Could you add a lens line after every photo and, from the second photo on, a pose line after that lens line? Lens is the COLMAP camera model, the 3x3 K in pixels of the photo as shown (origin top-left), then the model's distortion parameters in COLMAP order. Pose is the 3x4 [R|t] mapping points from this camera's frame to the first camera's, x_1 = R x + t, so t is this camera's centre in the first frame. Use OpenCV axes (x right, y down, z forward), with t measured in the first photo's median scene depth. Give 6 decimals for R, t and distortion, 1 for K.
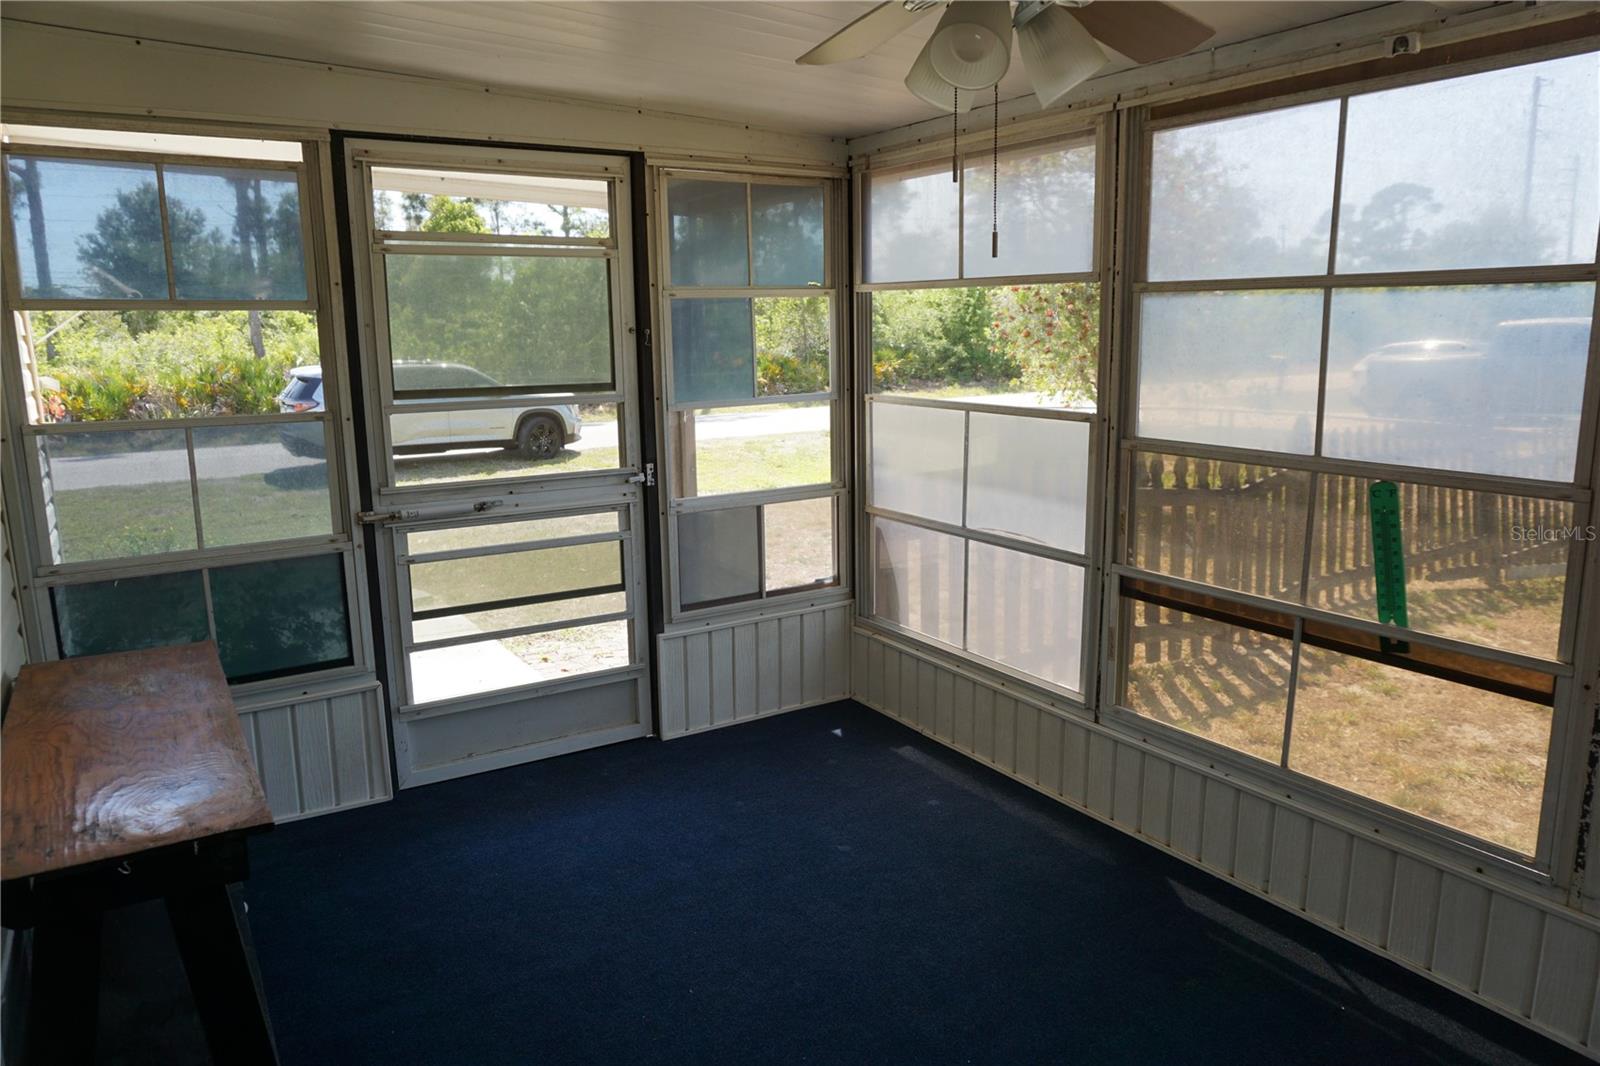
lens RADIAL K [[1061.0, 0, 800.8], [0, 1061.0, 524.2], [0, 0, 1]] dist [-0.043754, 0.019420]
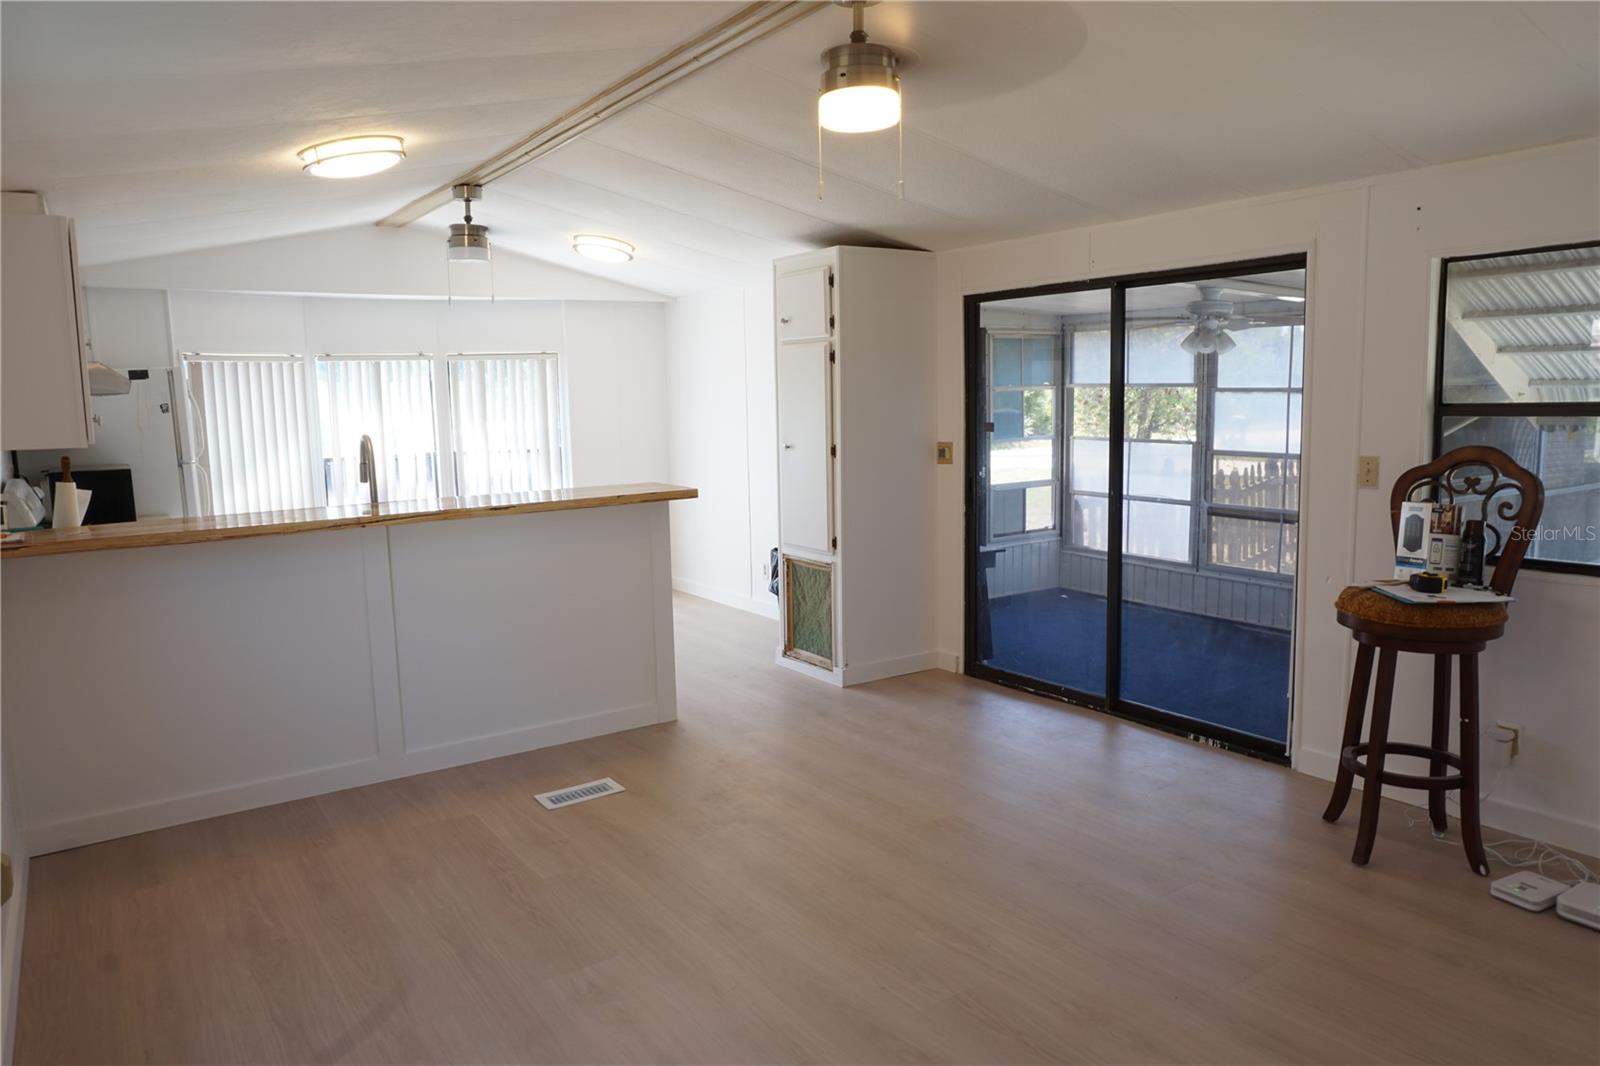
lens RADIAL K [[1061.0, 0, 800.5], [0, 1061.0, 537.9], [0, 0, 1]] dist [-0.043754, 0.019420]
pose [[0.999042, -0.011698, 0.042161, -0.575431], [0.013579, 0.998912, -0.044613, 0.167935], [-0.041593, 0.045143, 0.998114, -1.078000]]
